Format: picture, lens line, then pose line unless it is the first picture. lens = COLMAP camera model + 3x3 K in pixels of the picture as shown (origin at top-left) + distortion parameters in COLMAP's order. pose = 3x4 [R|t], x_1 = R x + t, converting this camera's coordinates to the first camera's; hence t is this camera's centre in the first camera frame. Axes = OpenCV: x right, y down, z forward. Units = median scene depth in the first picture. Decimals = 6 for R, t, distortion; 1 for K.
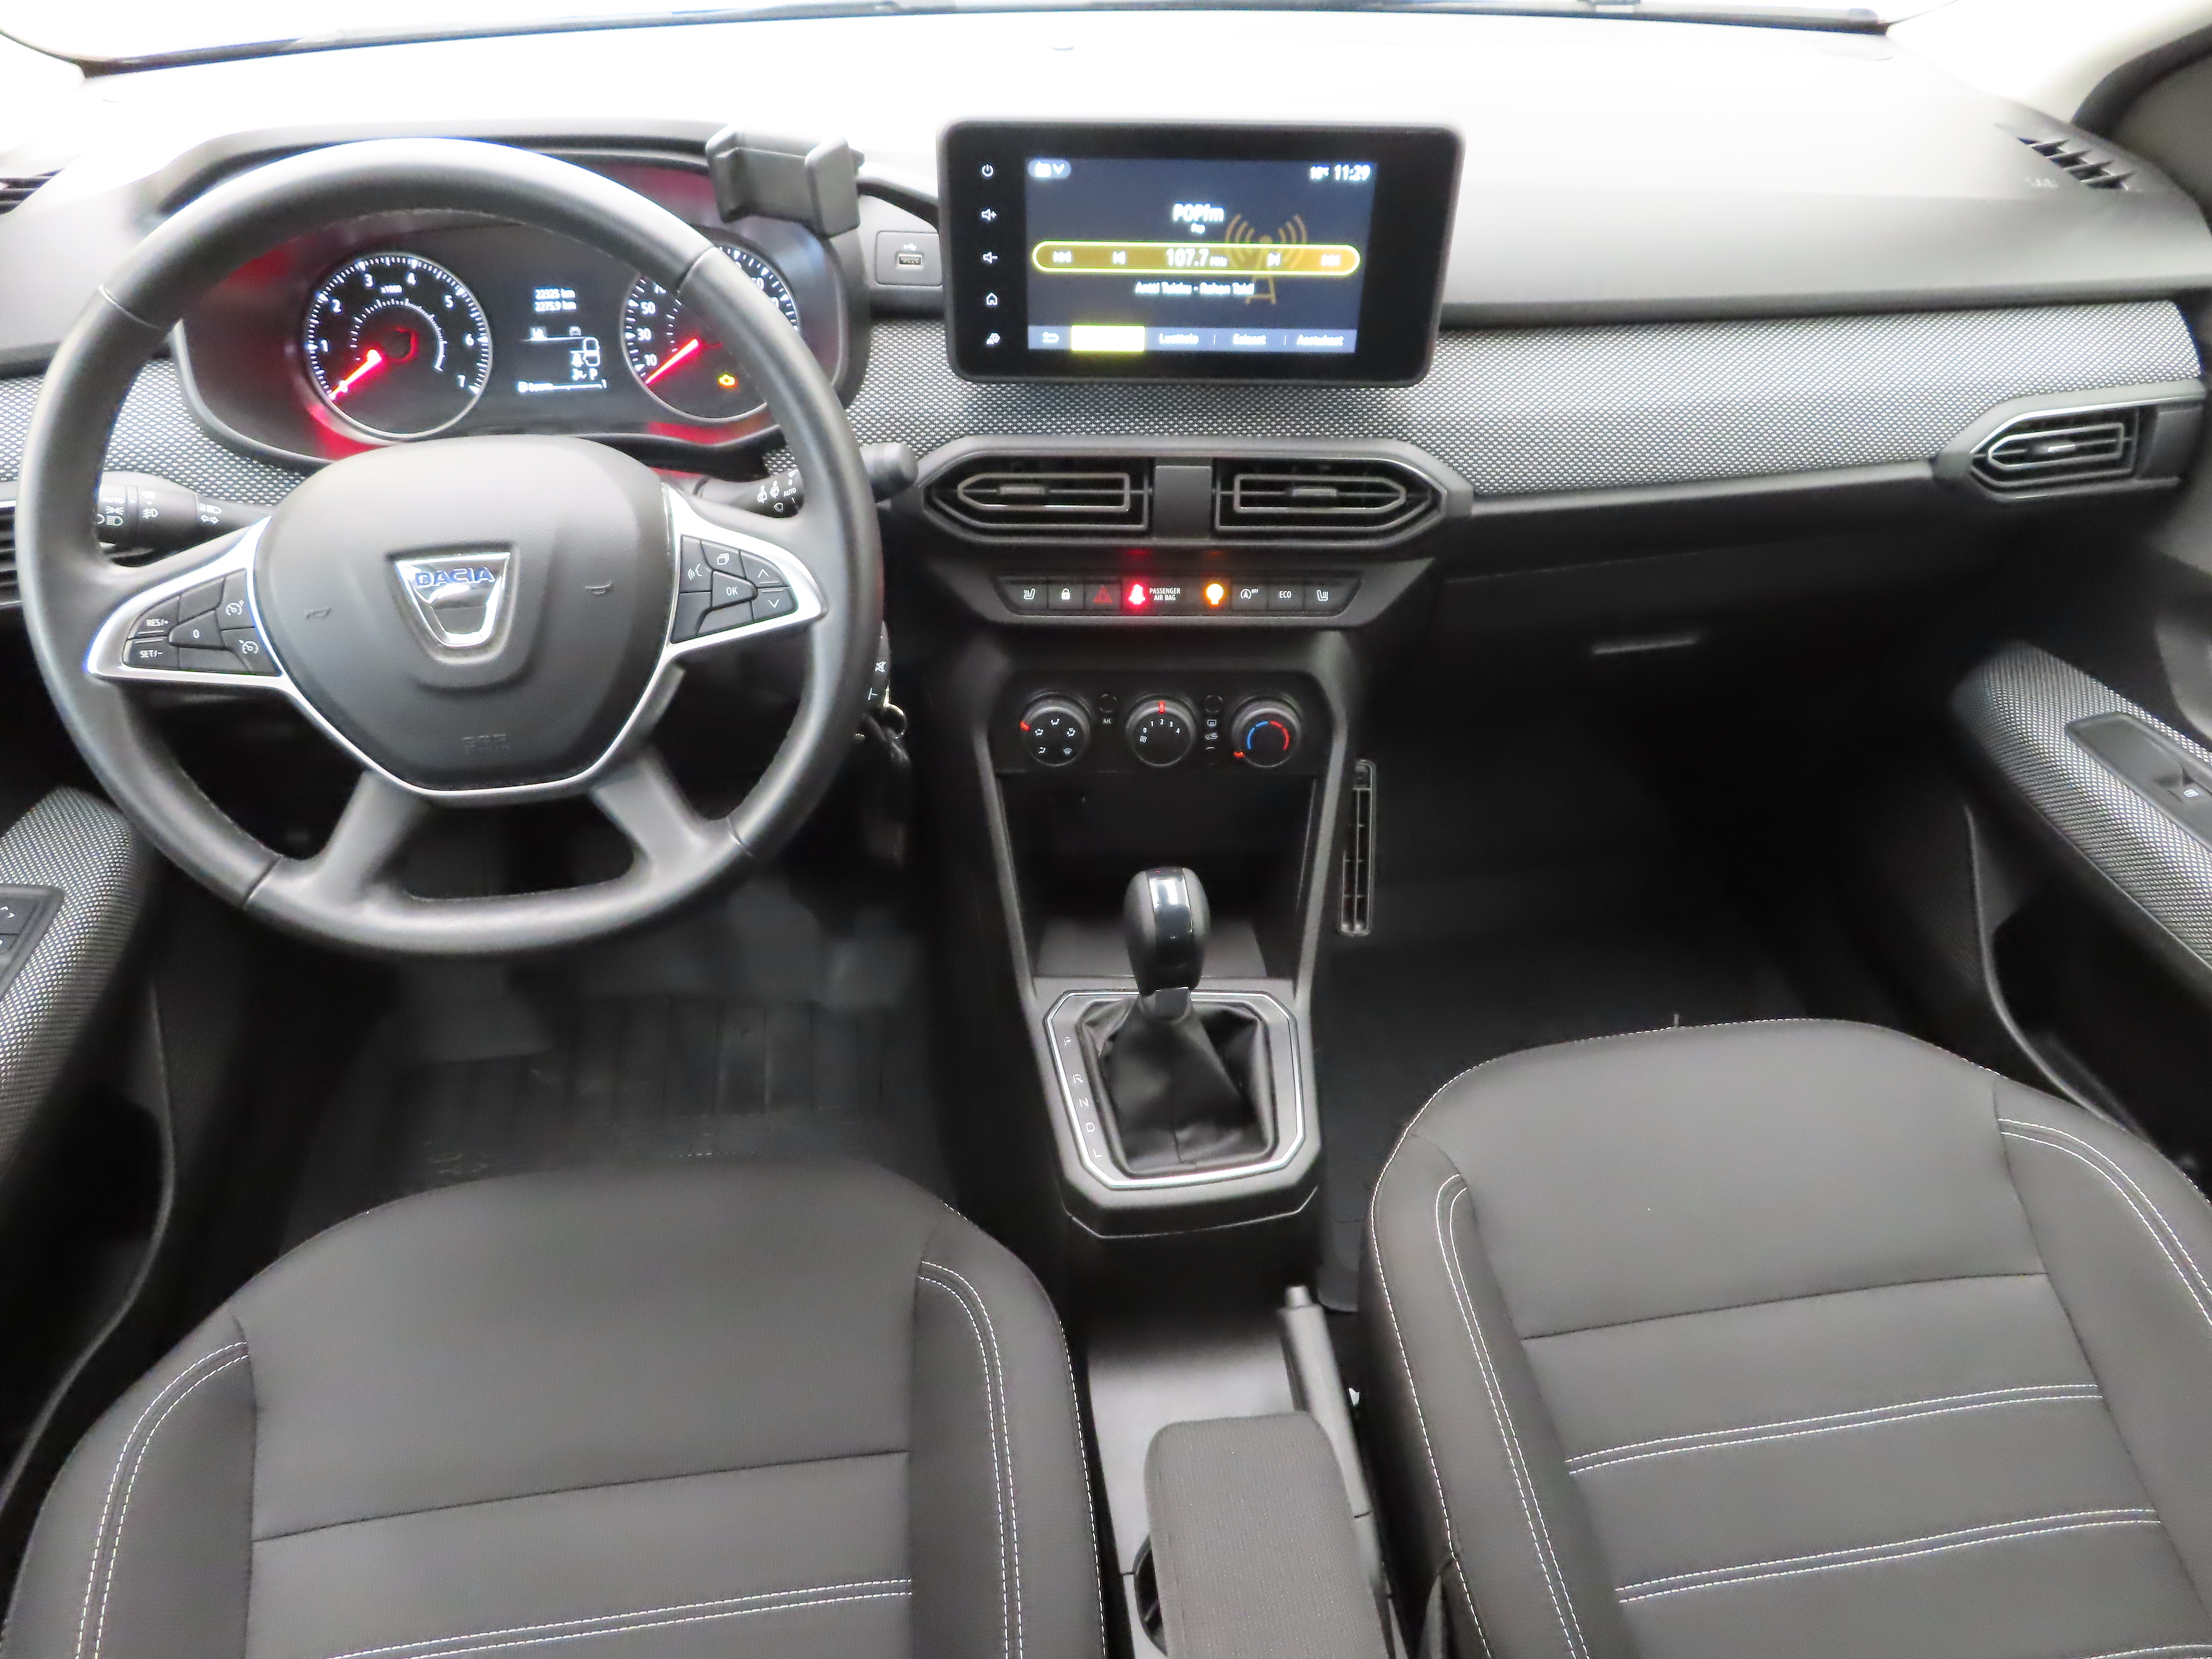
lens RADIAL K [[1585.3, 0, 1103.9], [0, 1585.3, 824.7], [0, 0, 1]] dist [-0.006925, 0.007254]
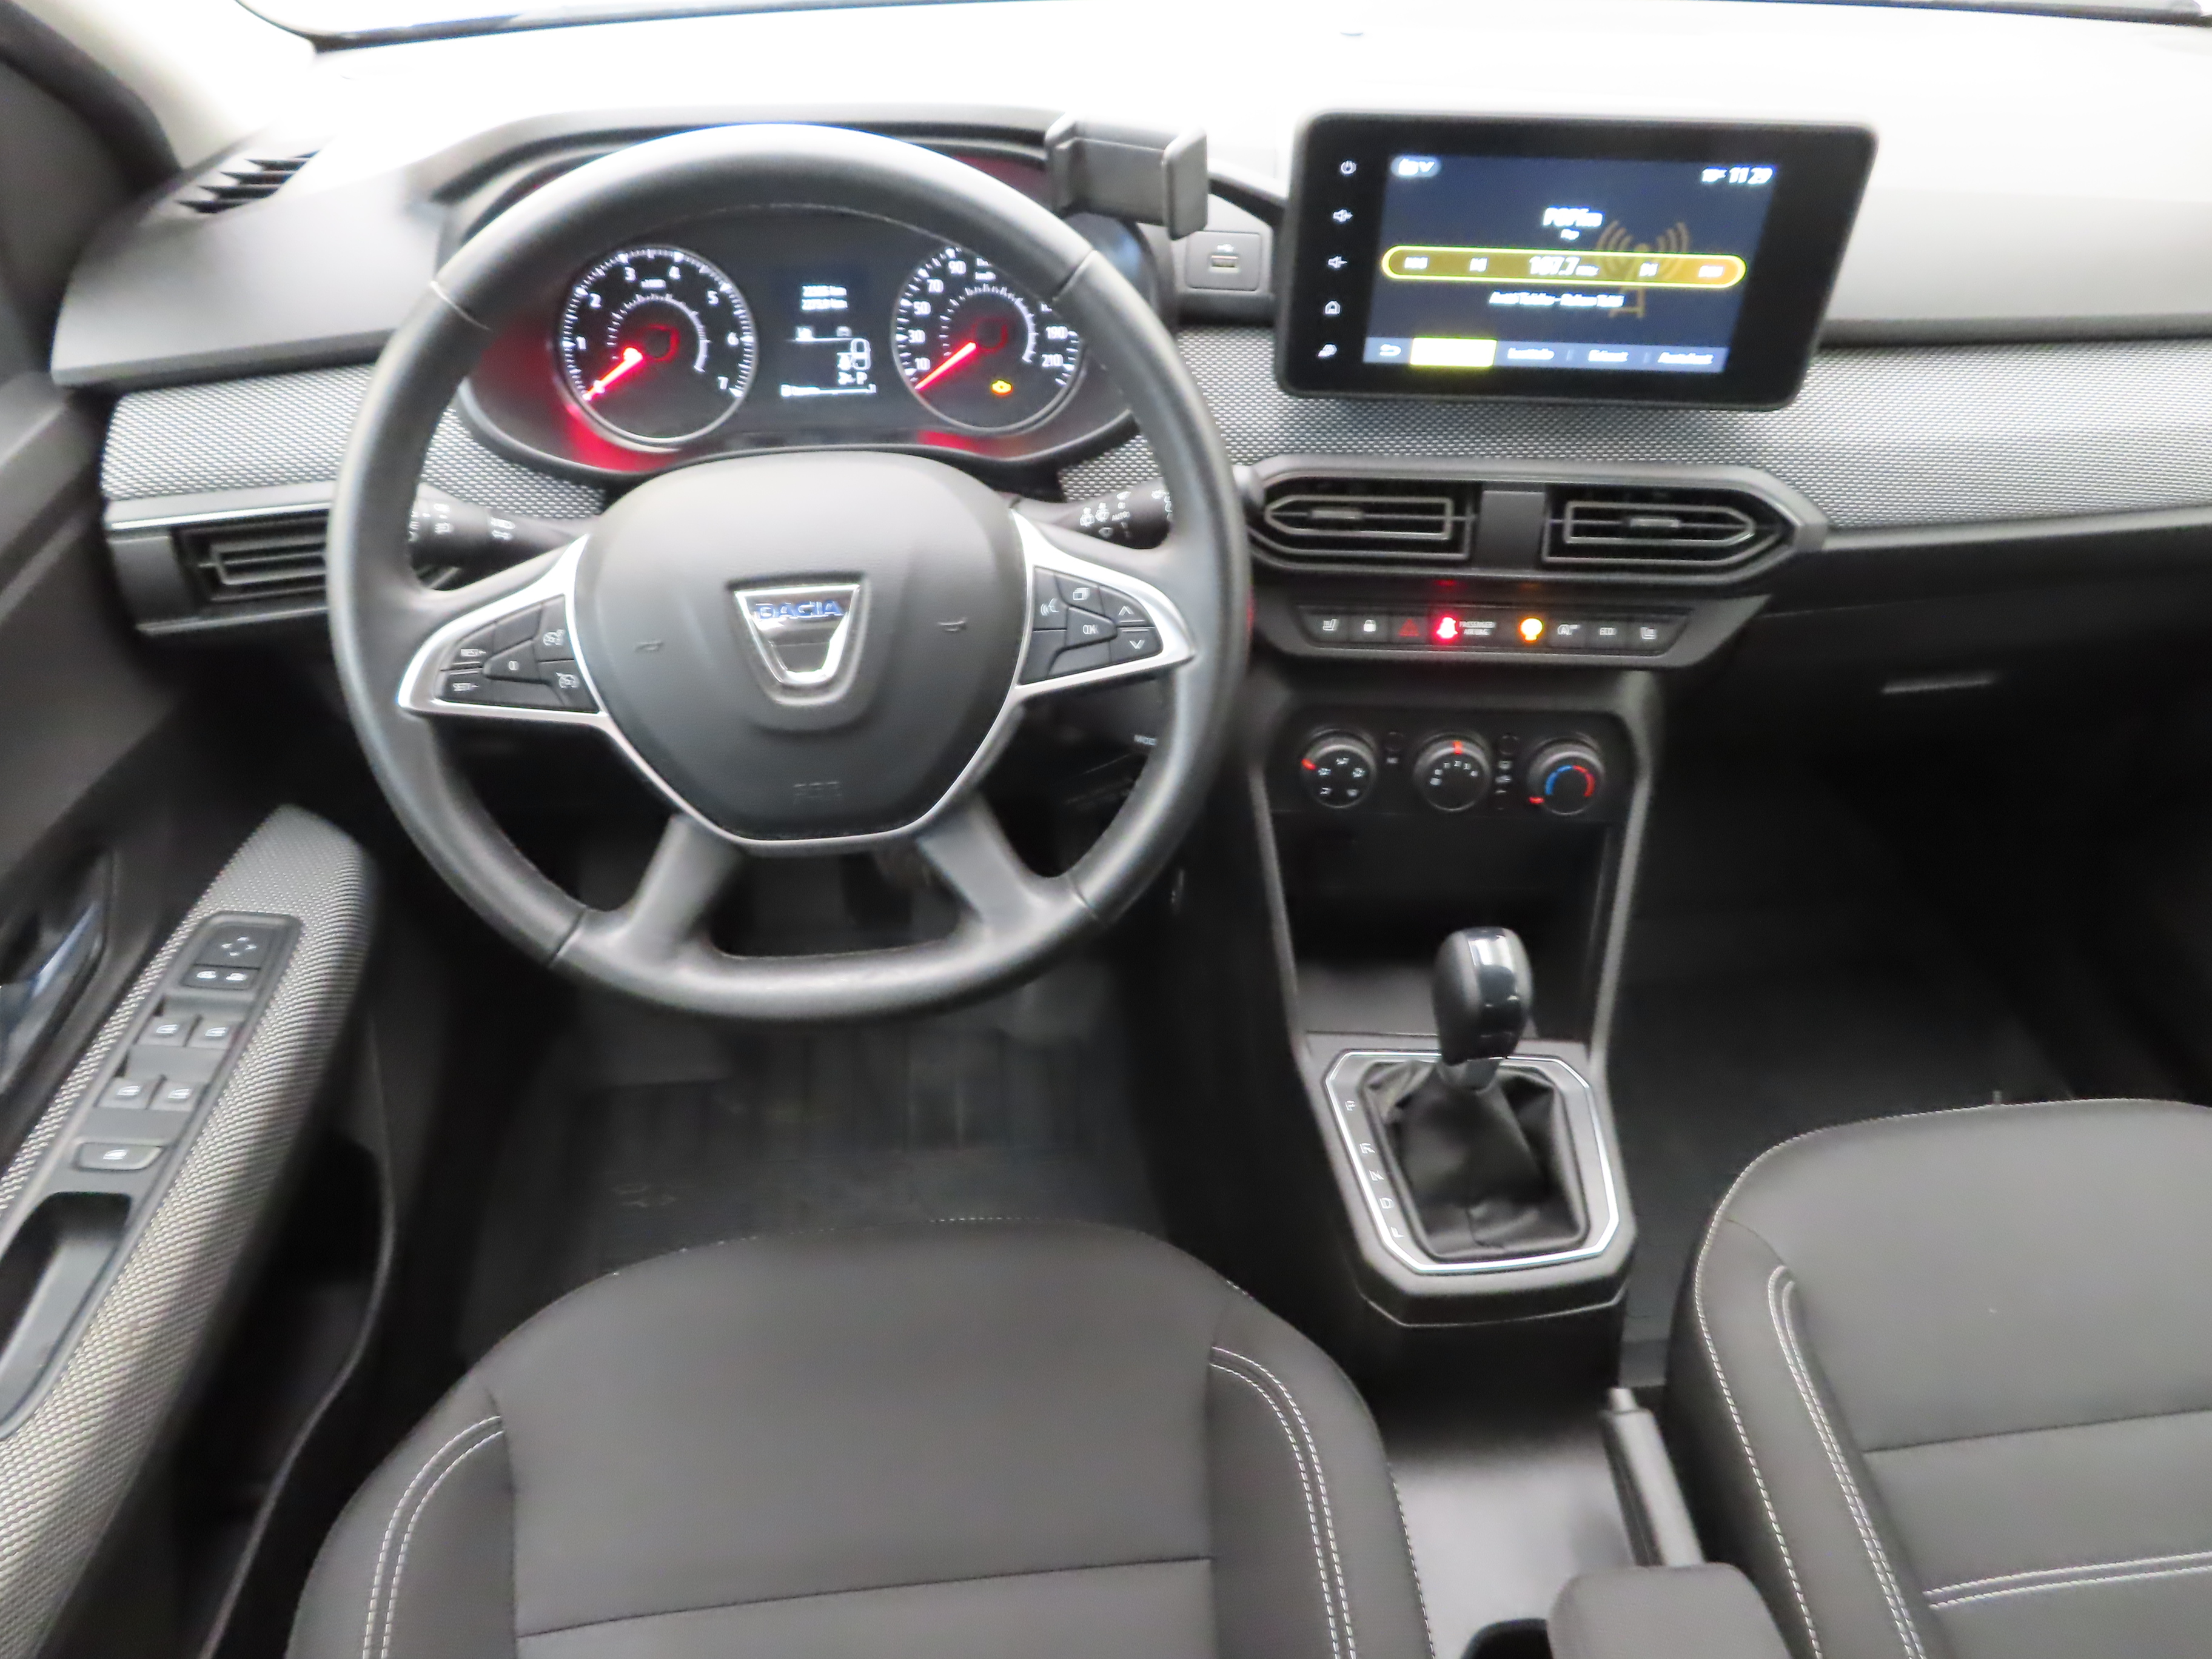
lens RADIAL K [[1585.3, 0, 1103.9], [0, 1585.3, 824.7], [0, 0, 1]] dist [-0.006925, 0.007254]
pose [[0.999388, 0.024473, -0.024980, -0.163472], [-0.024307, 0.999680, 0.006942, -0.034246], [0.025142, -0.006331, 0.999664, 0.075206]]
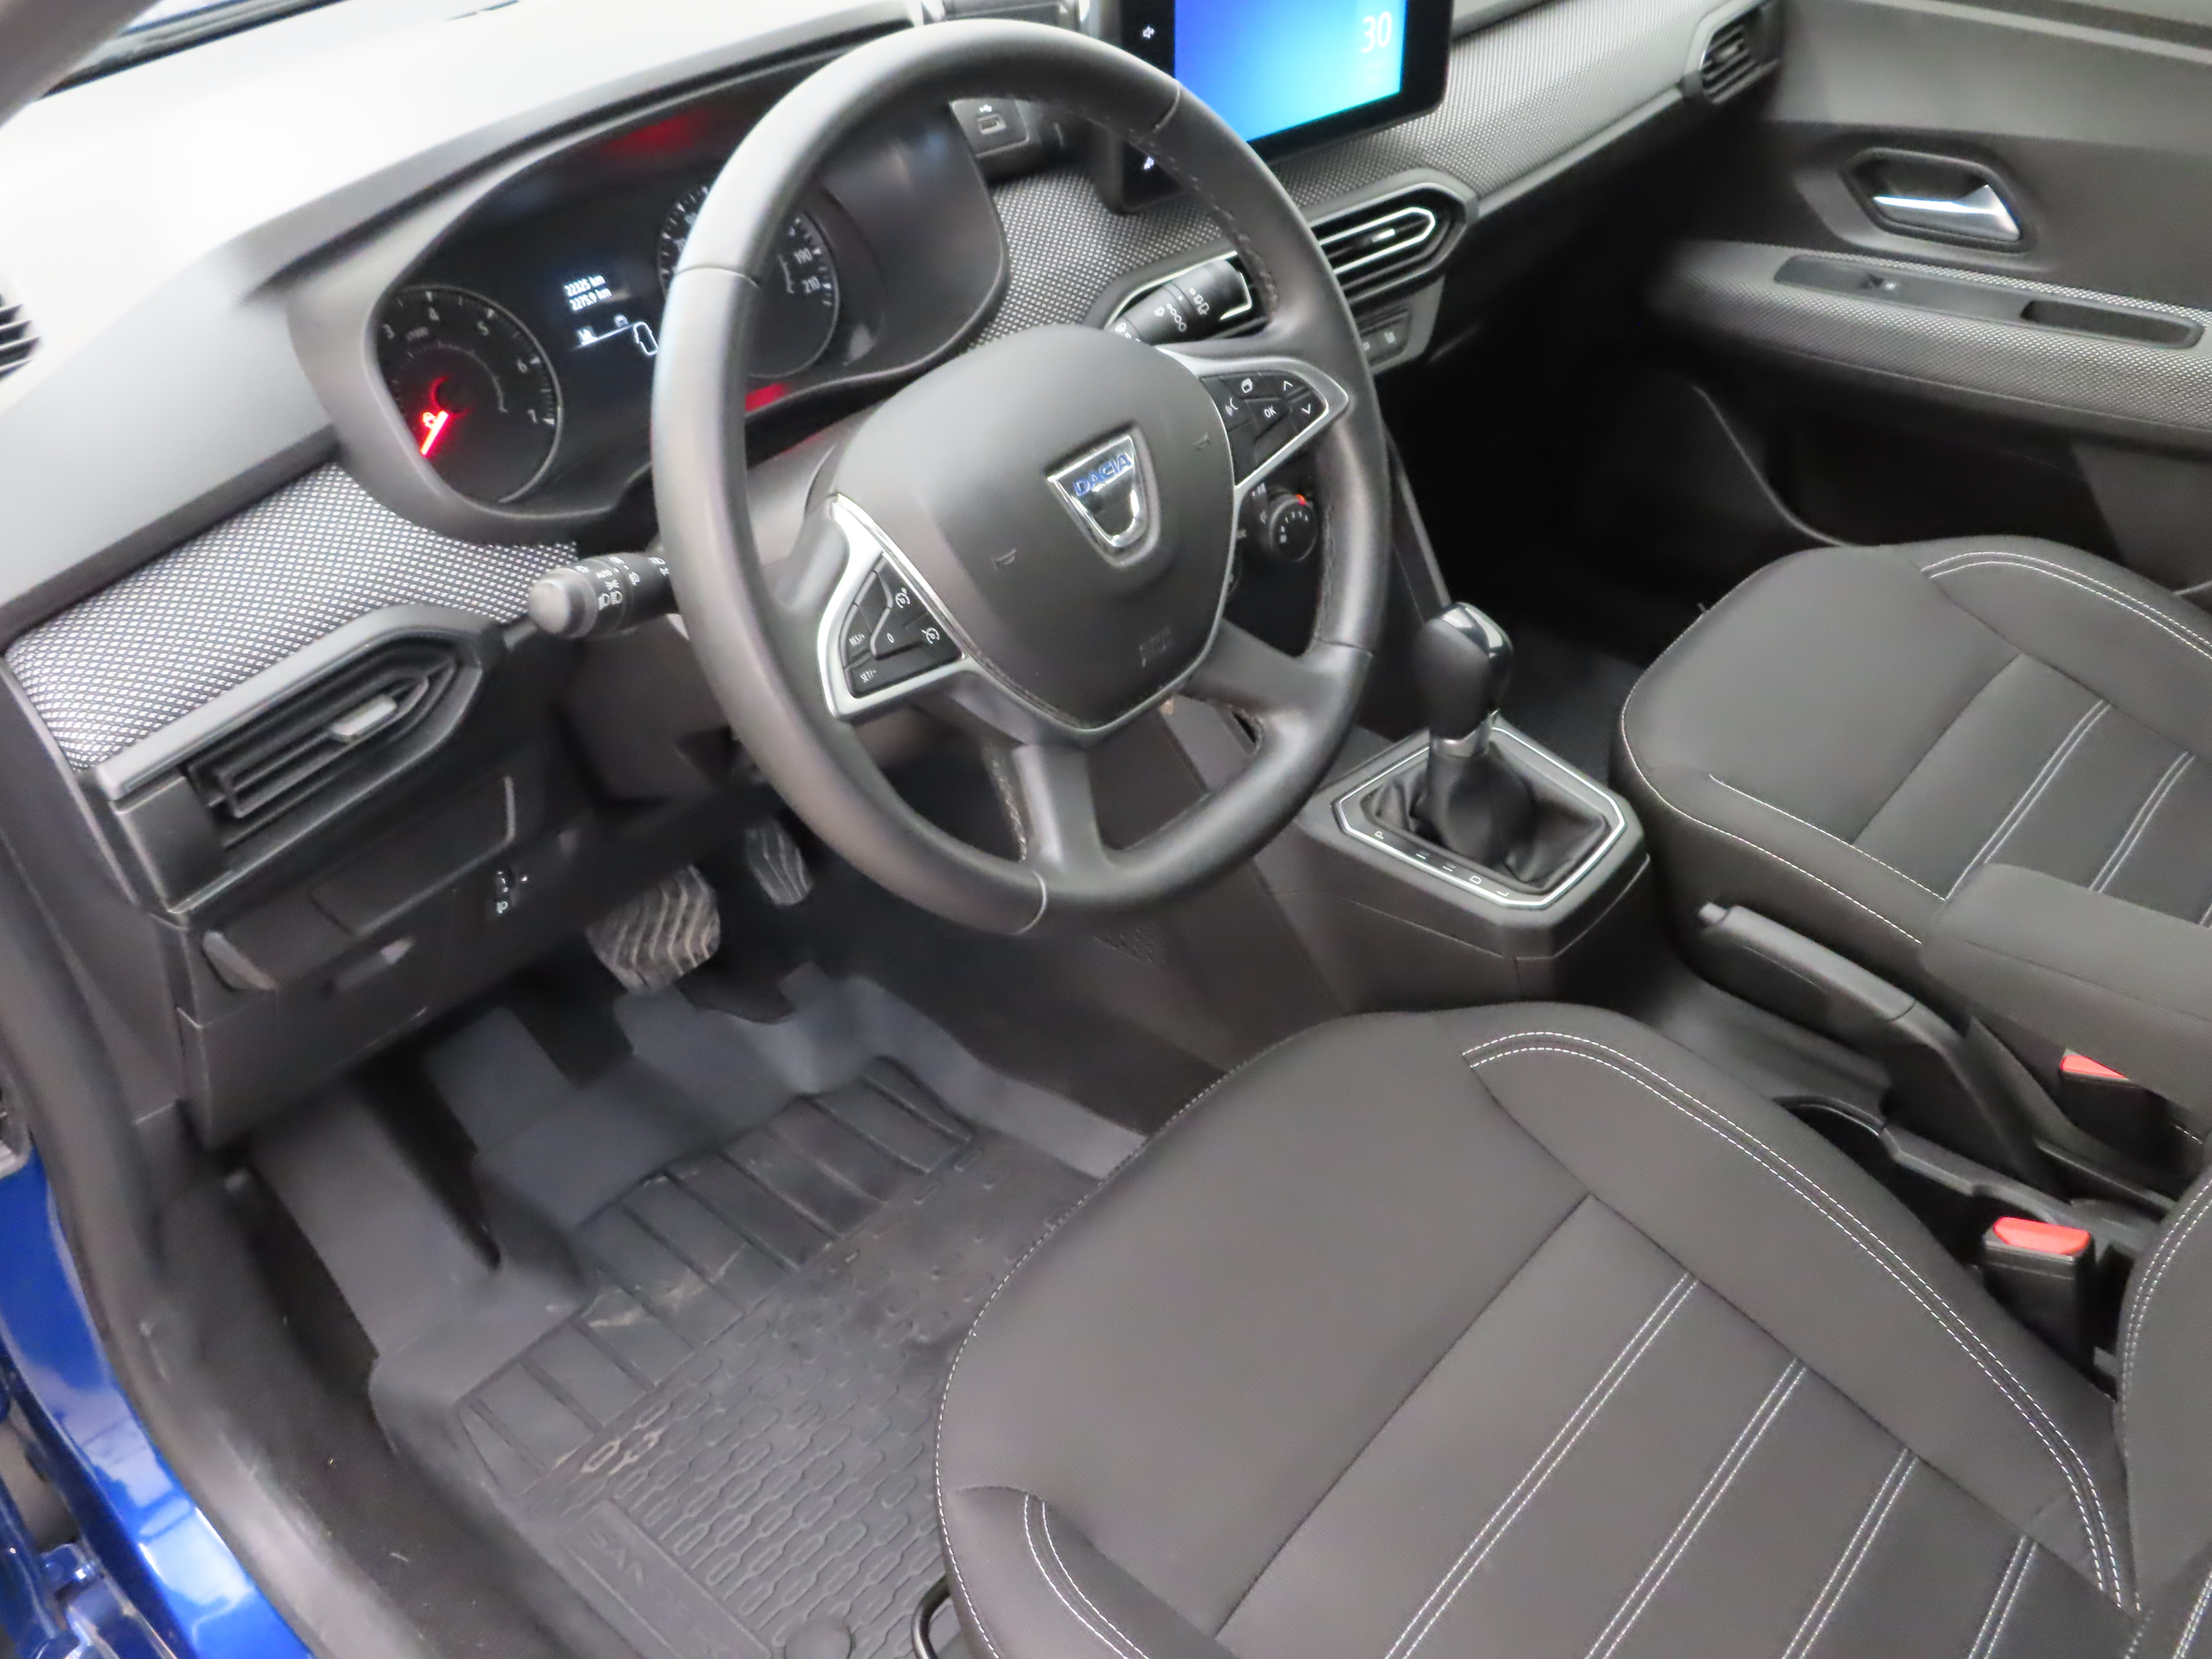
lens RADIAL K [[1937.0, 0, 1106.0], [0, 1937.0, 829.5], [0, 0, 1]] dist [-0.012451, -0.005823]
pose [[0.760194, -0.424499, 0.491840, -0.820396], [0.440724, 0.893152, 0.089675, -0.055225], [-0.477355, 0.148595, 0.866055, 0.038464]]
